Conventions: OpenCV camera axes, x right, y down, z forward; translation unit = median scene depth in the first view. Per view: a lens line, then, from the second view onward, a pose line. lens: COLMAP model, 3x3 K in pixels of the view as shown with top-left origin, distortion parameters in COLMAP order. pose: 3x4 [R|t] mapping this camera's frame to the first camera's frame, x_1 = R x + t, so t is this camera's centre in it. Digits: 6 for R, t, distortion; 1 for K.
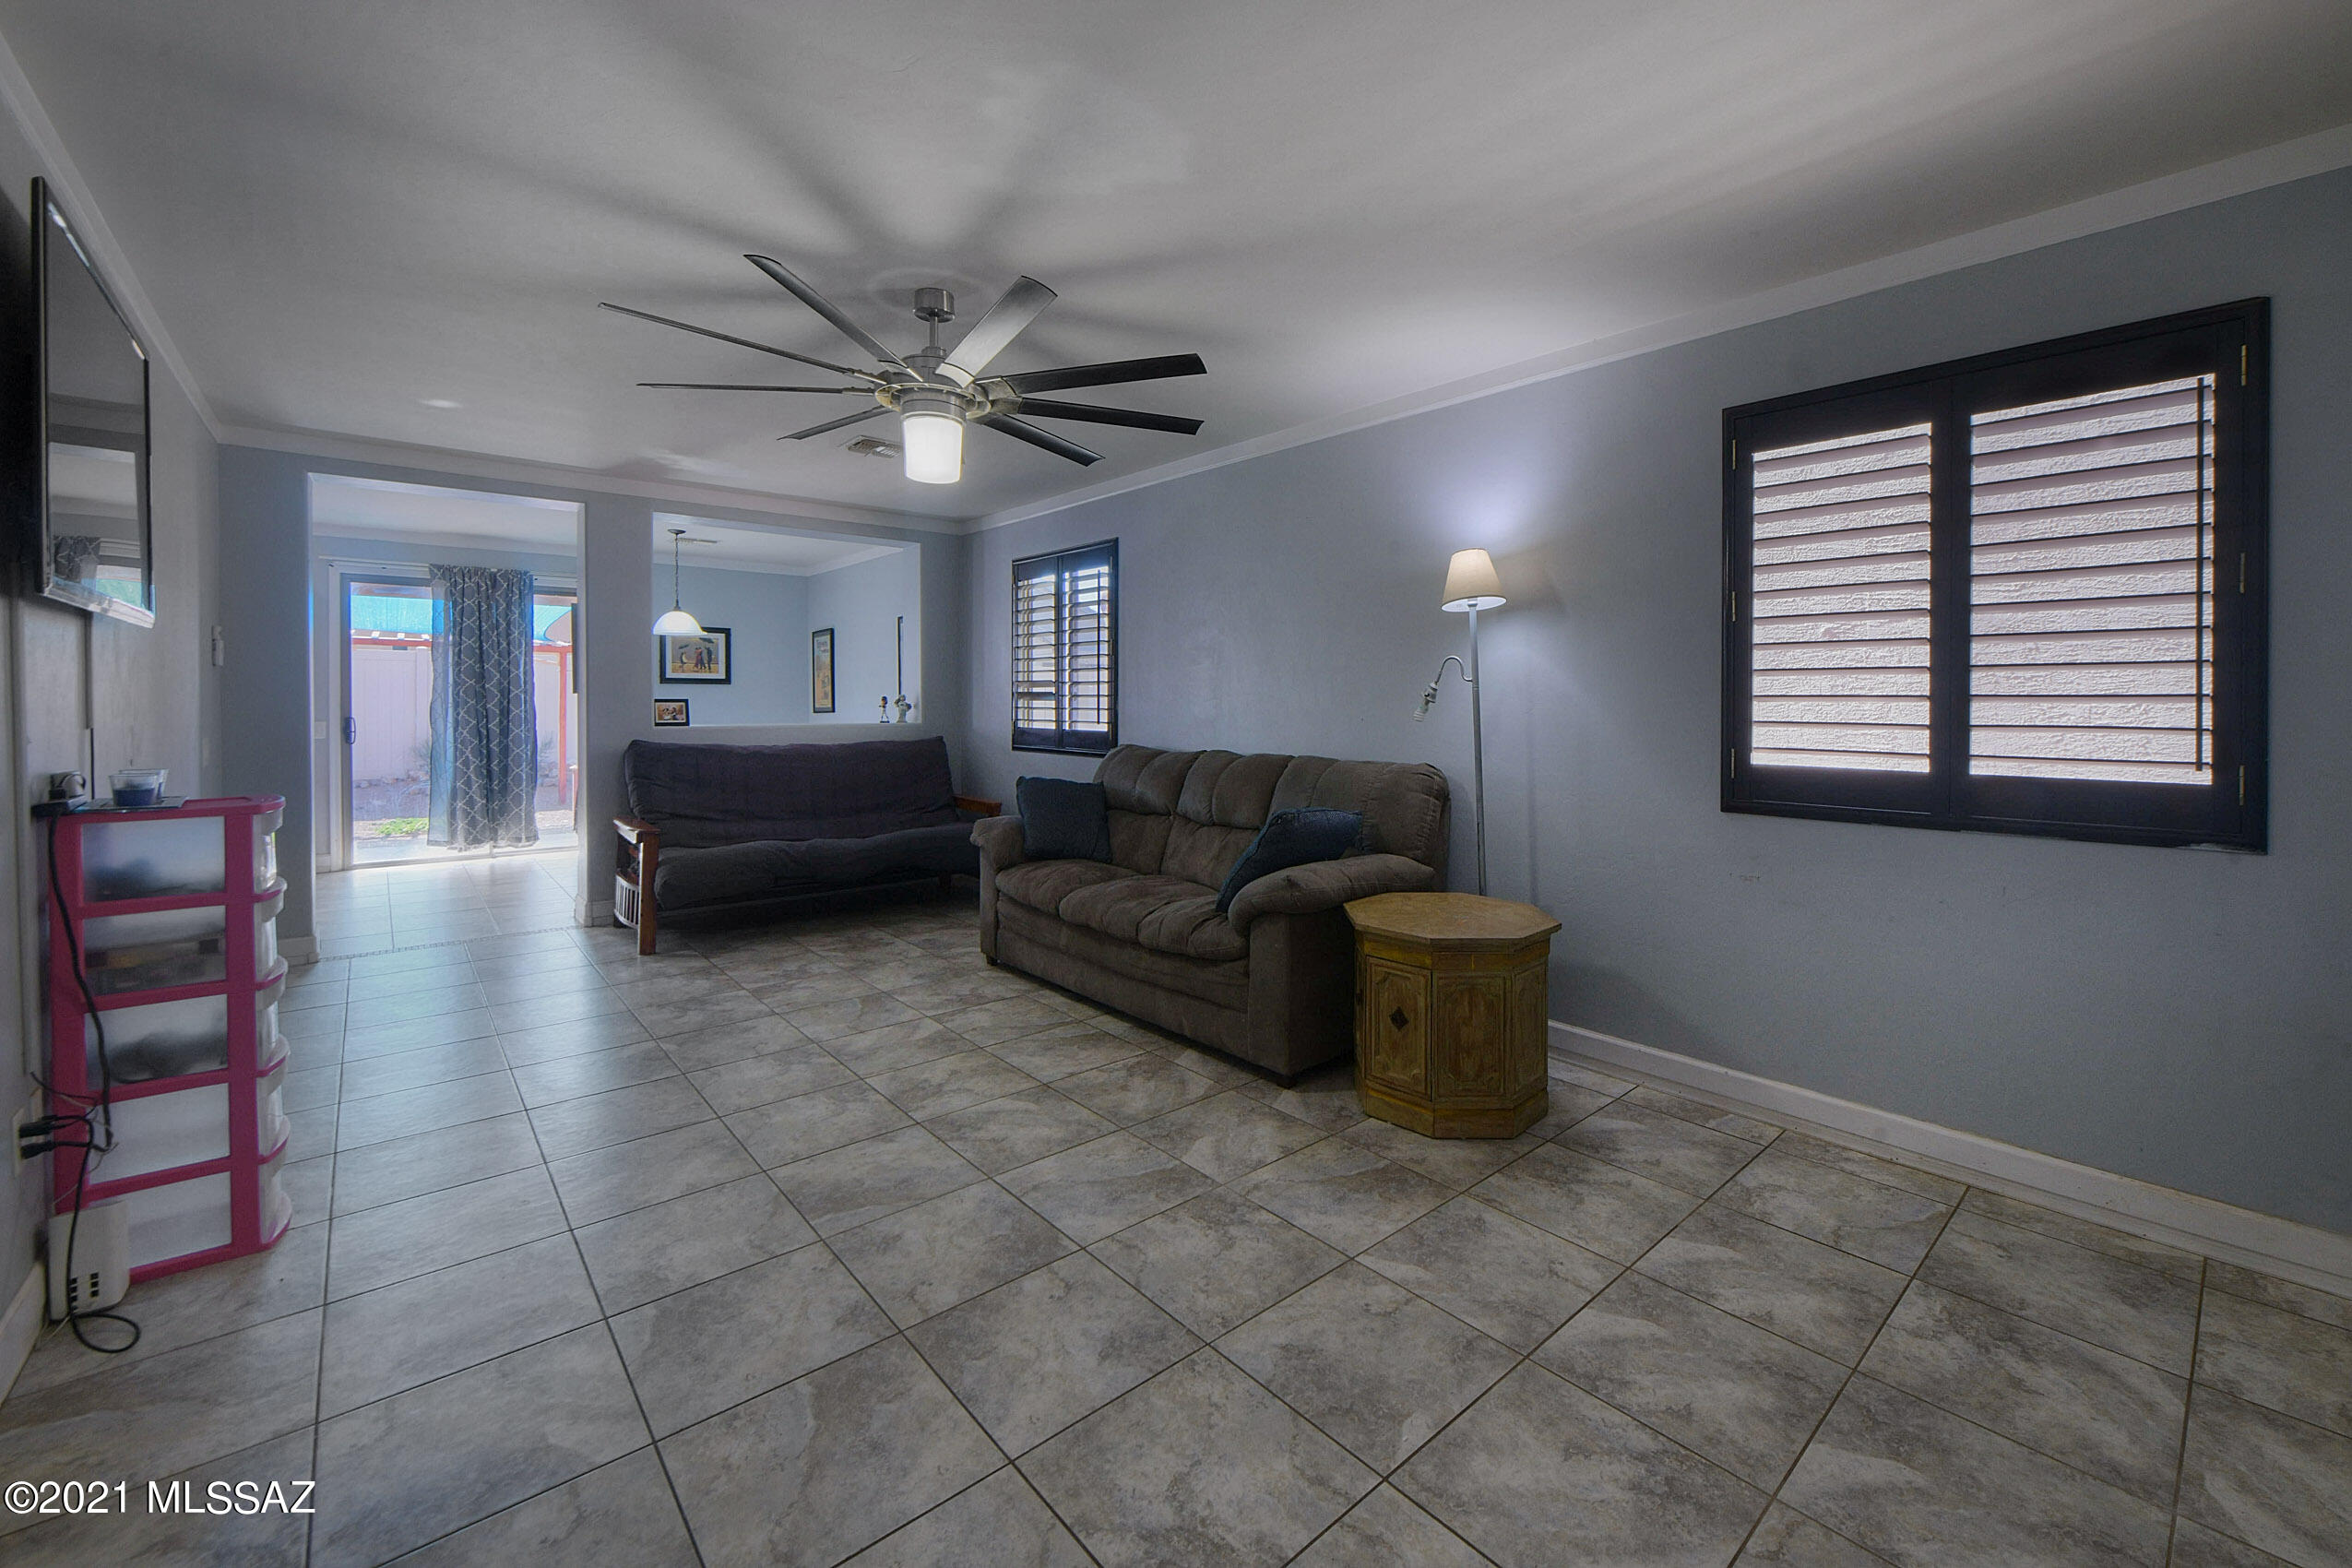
lens RADIAL K [[960.7, 0, 1240.3], [0, 960.7, 706.9], [0, 0, 1]] dist [-0.008558, 0.000125]
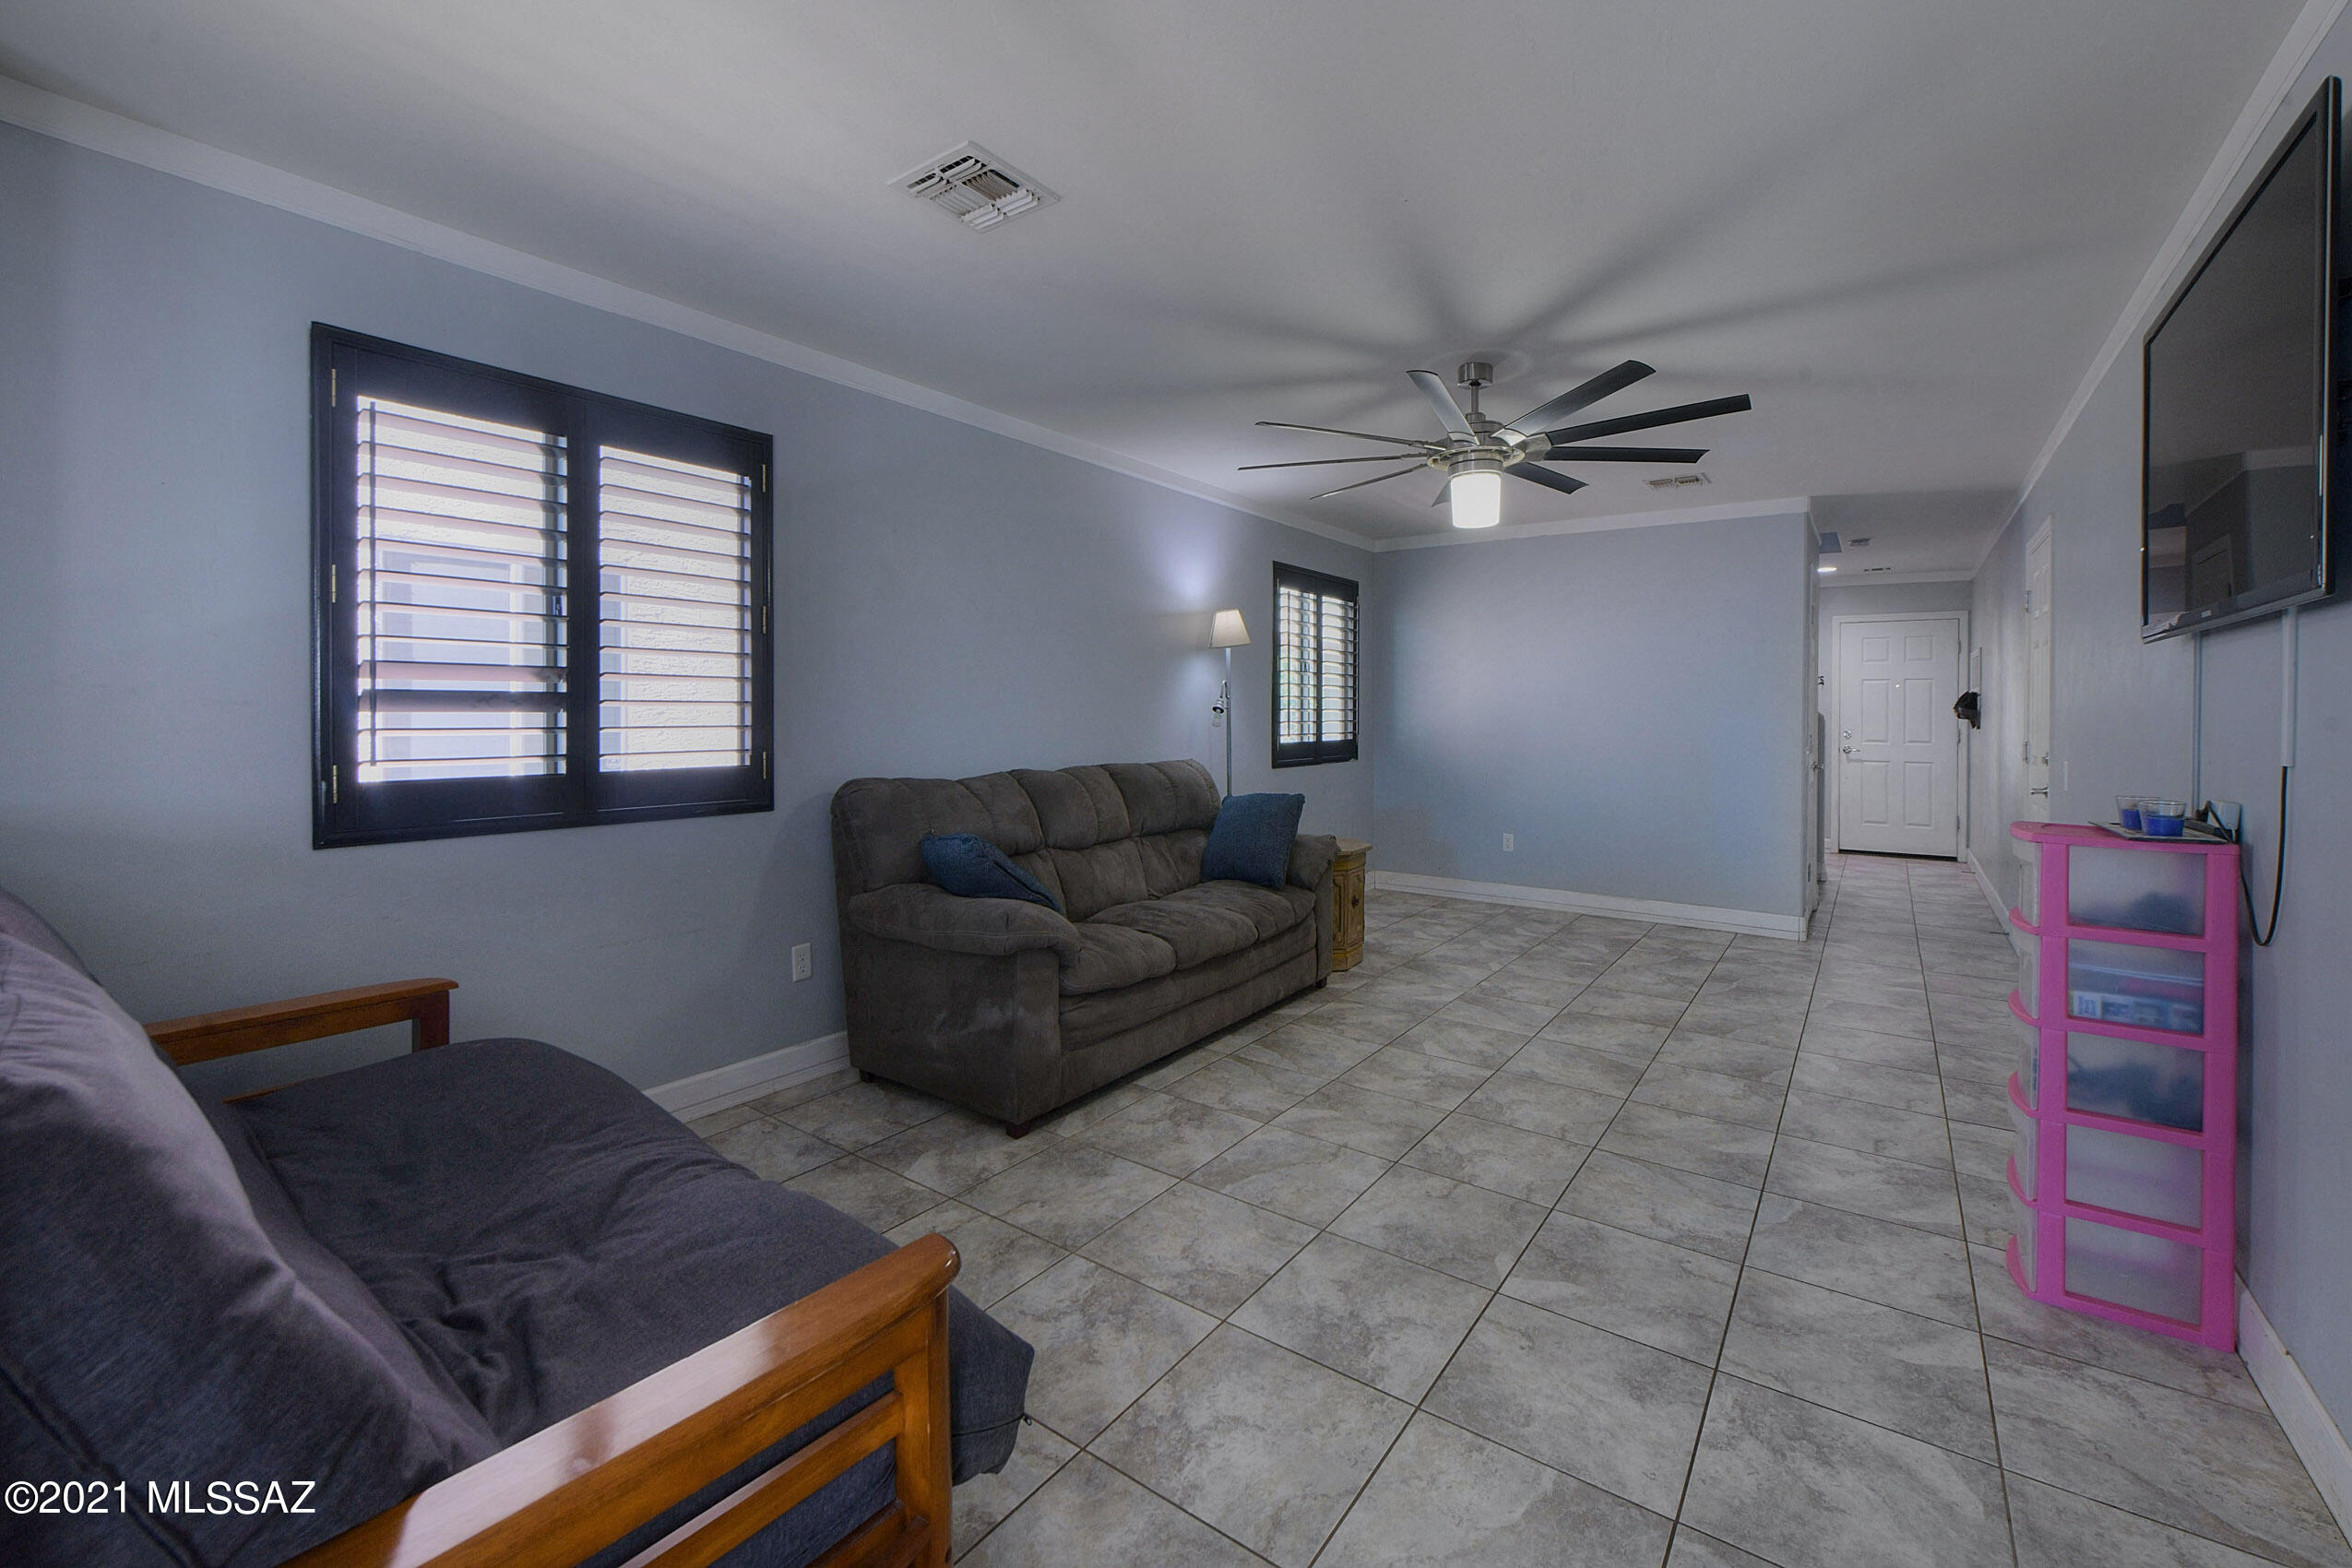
lens RADIAL K [[960.7, 0, 1225.5], [0, 960.7, 718.7], [0, 0, 1]] dist [-0.008558, 0.000125]
pose [[-0.225287, -0.013532, 0.974199, -1.176607], [-0.000874, 0.999906, 0.013687, -0.014854], [-0.974292, 0.002232, -0.225277, 1.329289]]
